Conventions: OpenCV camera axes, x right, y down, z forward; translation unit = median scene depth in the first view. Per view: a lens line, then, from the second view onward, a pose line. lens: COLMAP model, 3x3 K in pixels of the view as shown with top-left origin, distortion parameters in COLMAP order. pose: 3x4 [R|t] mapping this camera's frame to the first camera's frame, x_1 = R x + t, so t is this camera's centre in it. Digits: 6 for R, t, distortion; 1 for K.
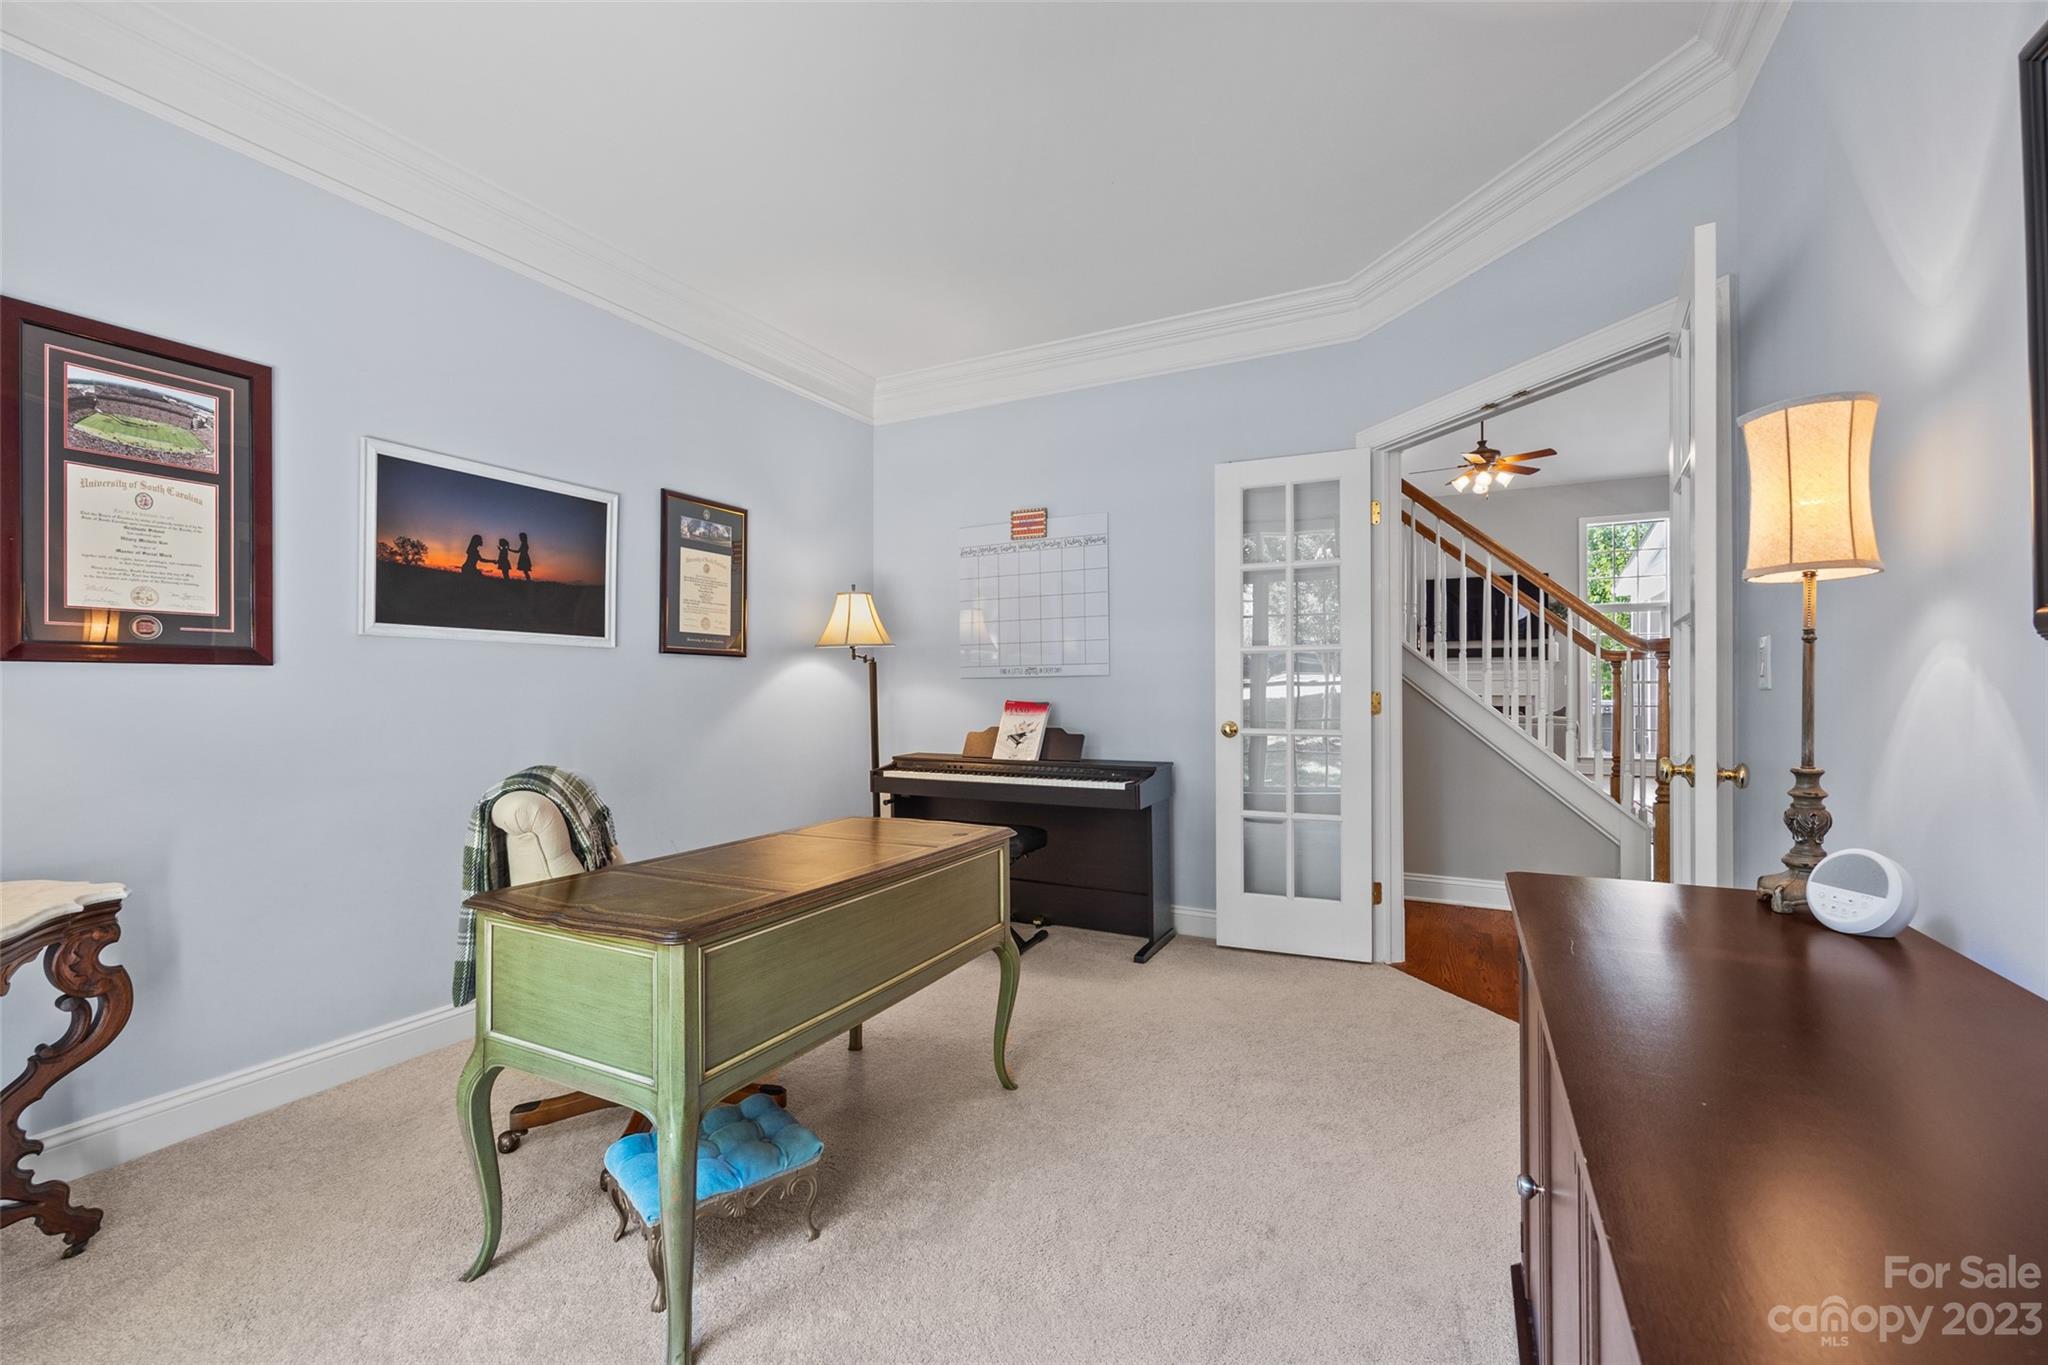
lens RADIAL K [[857.9, 0, 1024.0], [0, 857.9, 682.5], [0, 0, 1]] dist [0.000207, 0.000109]
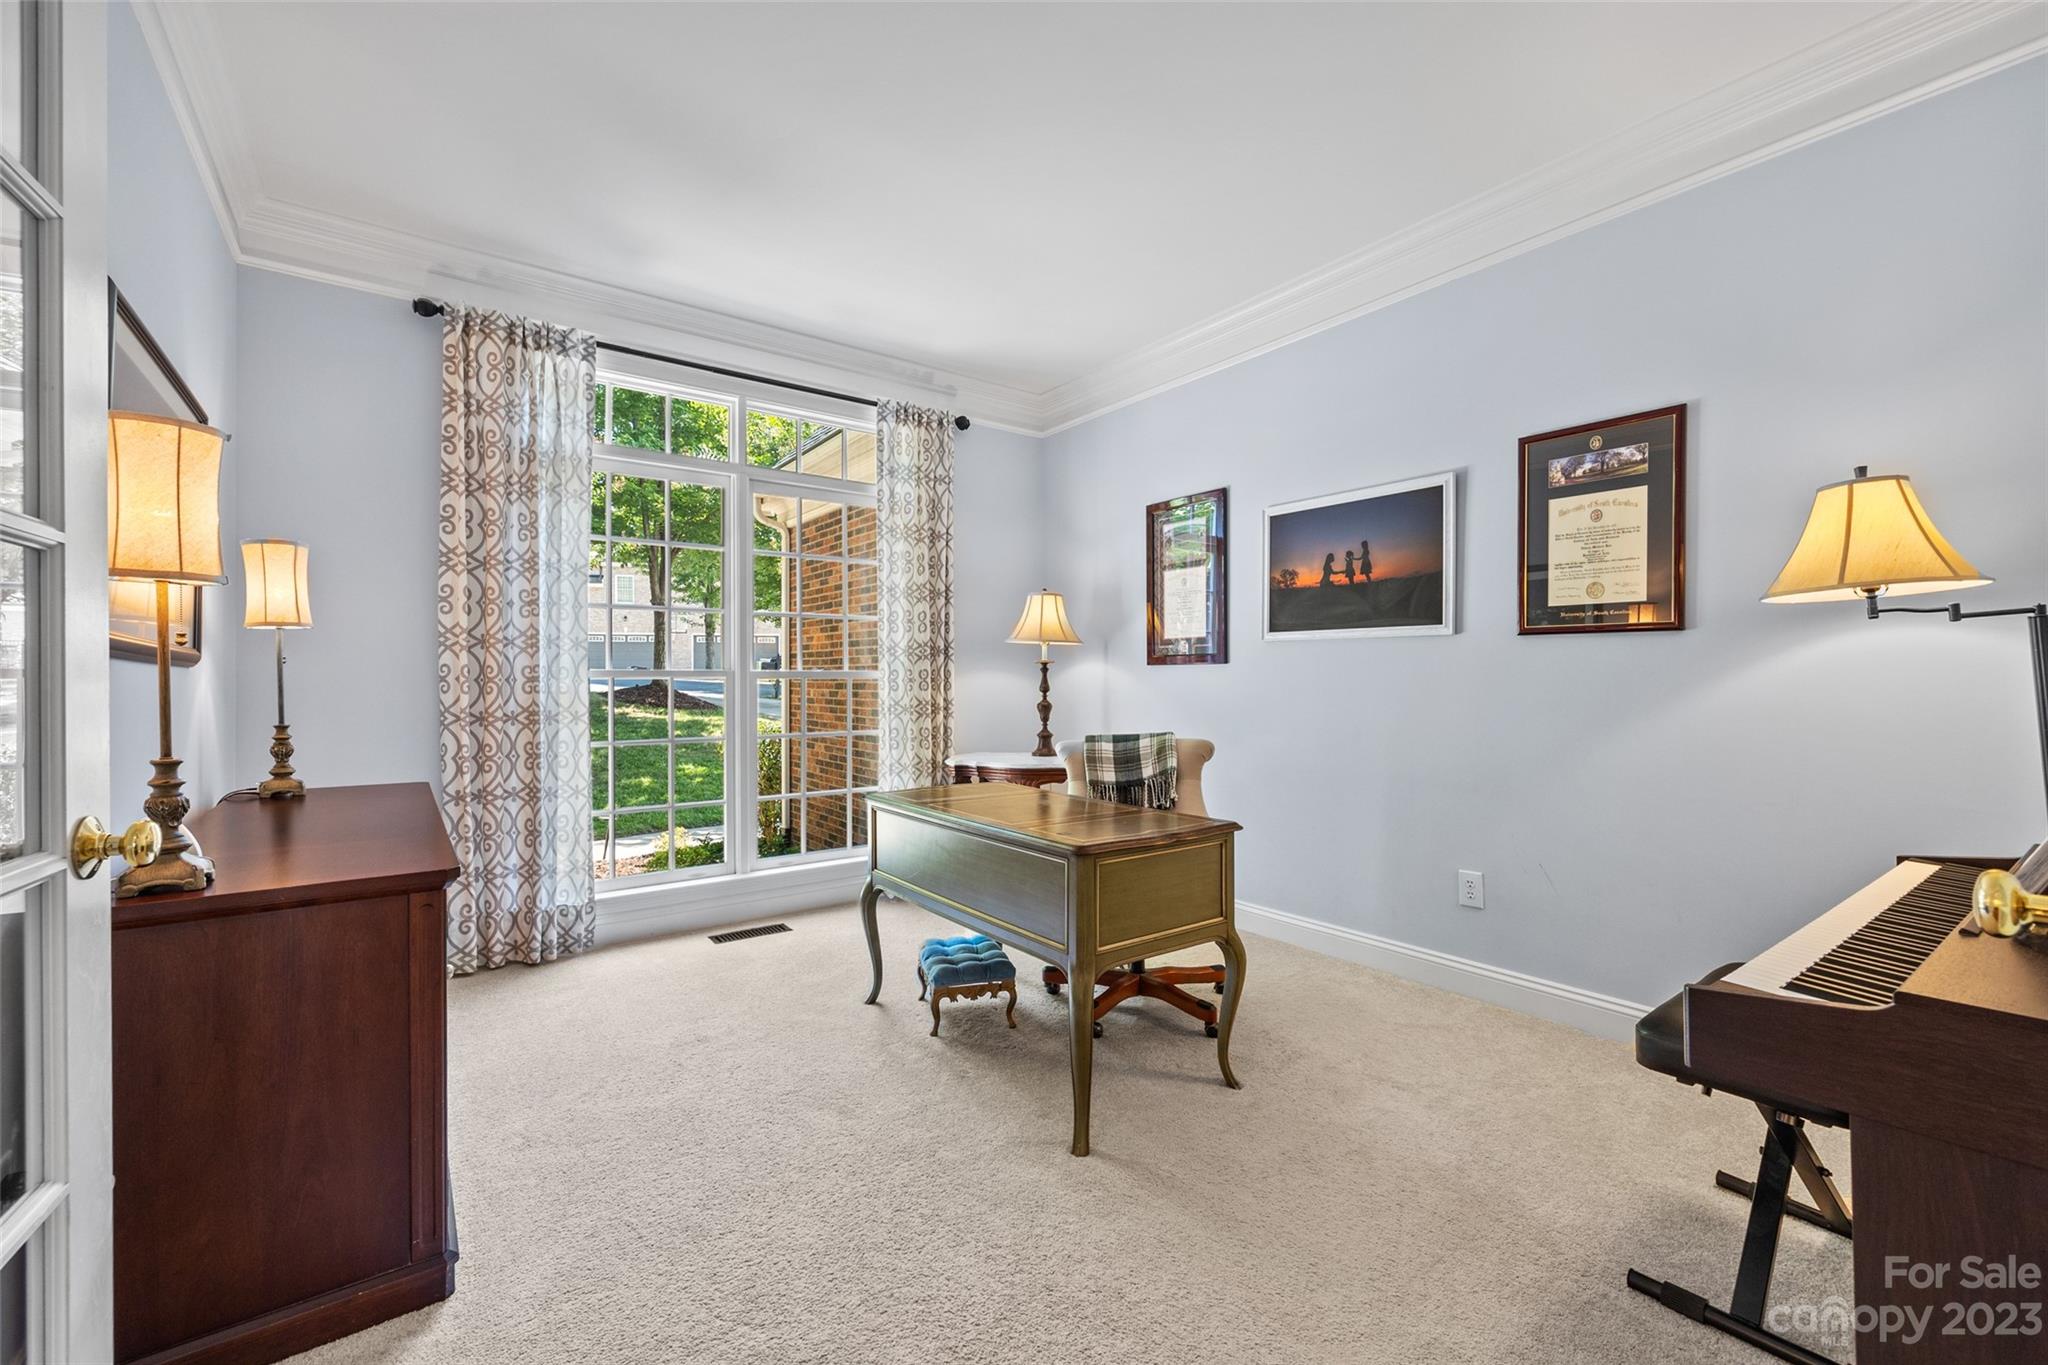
lens RADIAL K [[857.9, 0, 1024.0], [0, 857.9, 682.5], [0, 0, 1]] dist [0.000207, 0.000109]
pose [[-0.444891, 0.006866, -0.895559, 0.632924], [0.008345, 0.999959, 0.003520, 0.005670], [0.895546, -0.005907, -0.444930, 1.090913]]
